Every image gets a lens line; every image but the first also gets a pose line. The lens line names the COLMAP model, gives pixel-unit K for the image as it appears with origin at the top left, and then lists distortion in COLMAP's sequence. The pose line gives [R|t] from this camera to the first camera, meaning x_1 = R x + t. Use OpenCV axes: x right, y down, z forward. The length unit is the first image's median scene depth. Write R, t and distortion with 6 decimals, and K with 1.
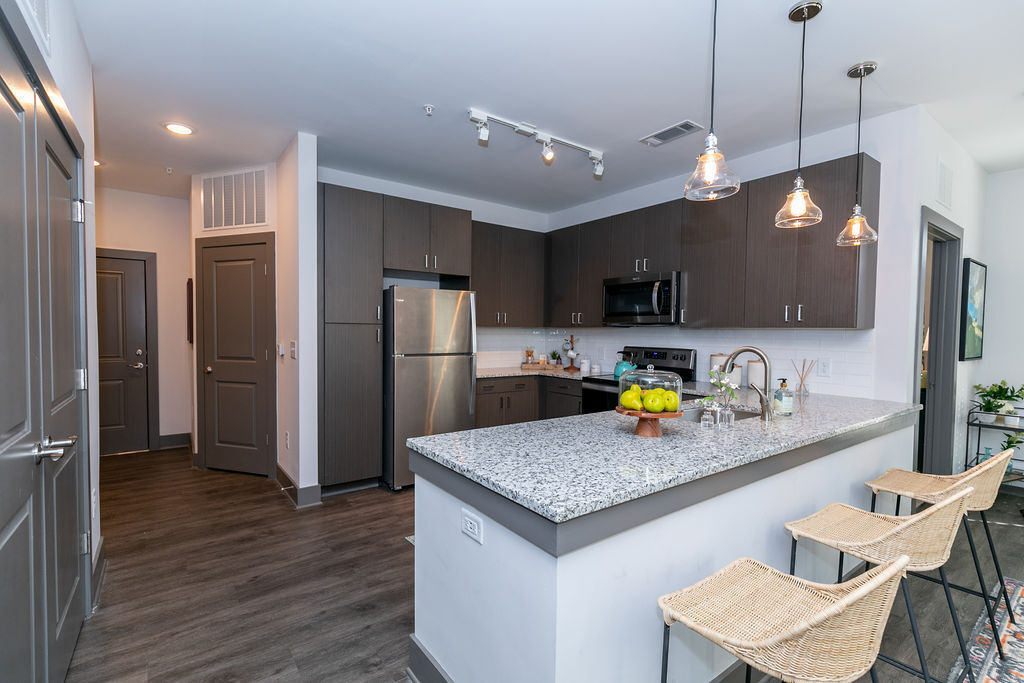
lens RADIAL K [[461.9, 0, 511.3], [0, 461.9, 346.5], [0, 0, 1]] dist [-0.001716, -0.000232]
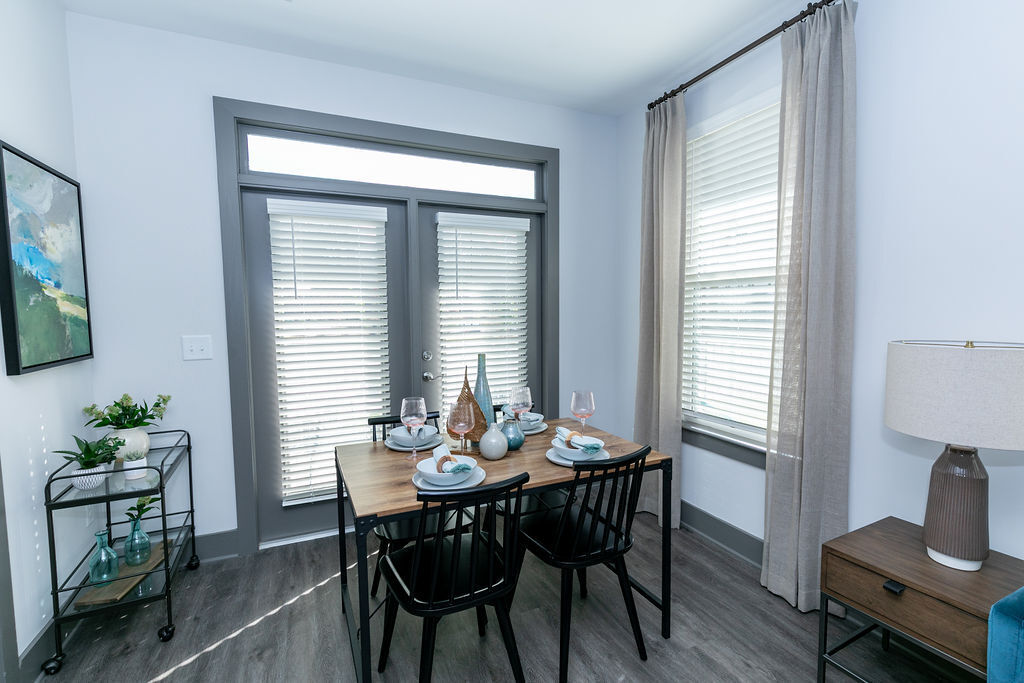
lens RADIAL K [[483.3, 0, 512.0], [0, 483.3, 341.5], [0, 0, 1]] dist [0.000172, -0.000022]
pose [[0.218447, -0.089373, 0.971748, 0.627513], [0.043929, 0.995688, 0.081700, -0.018296], [-0.974860, 0.024841, 0.221431, 0.425188]]
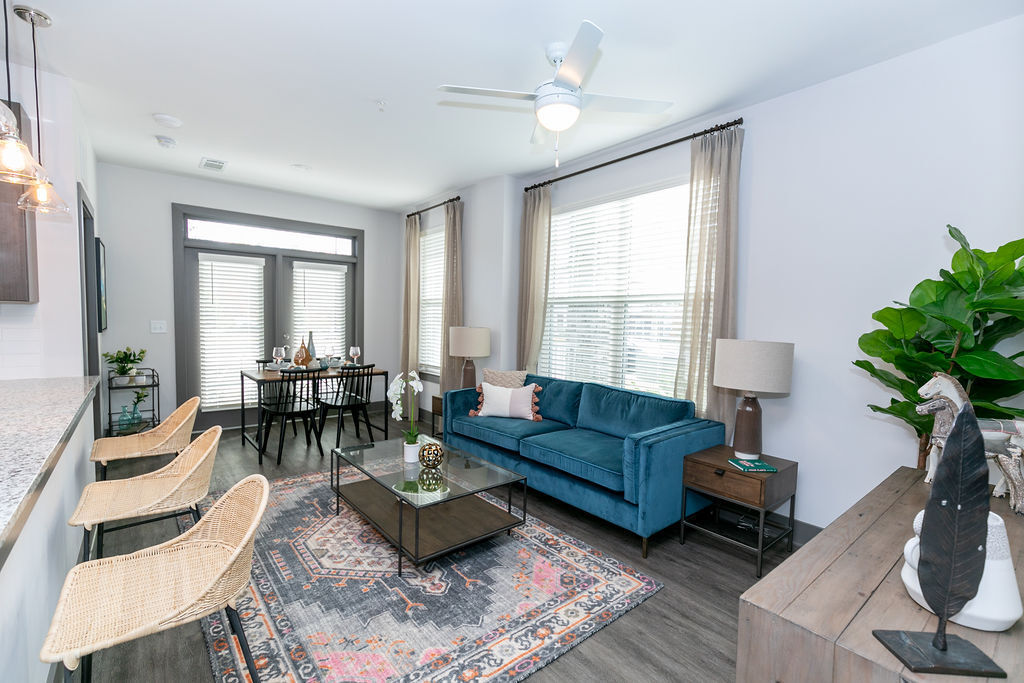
lens RADIAL K [[458.7, 0, 511.9], [0, 458.7, 345.6], [0, 0, 1]] dist [0.000736, 0.000106]
pose [[-0.050117, -0.077054, 0.995766, -0.155136], [0.011228, 0.996913, 0.077708, -0.010883], [-0.998680, 0.015075, -0.049097, 0.079780]]
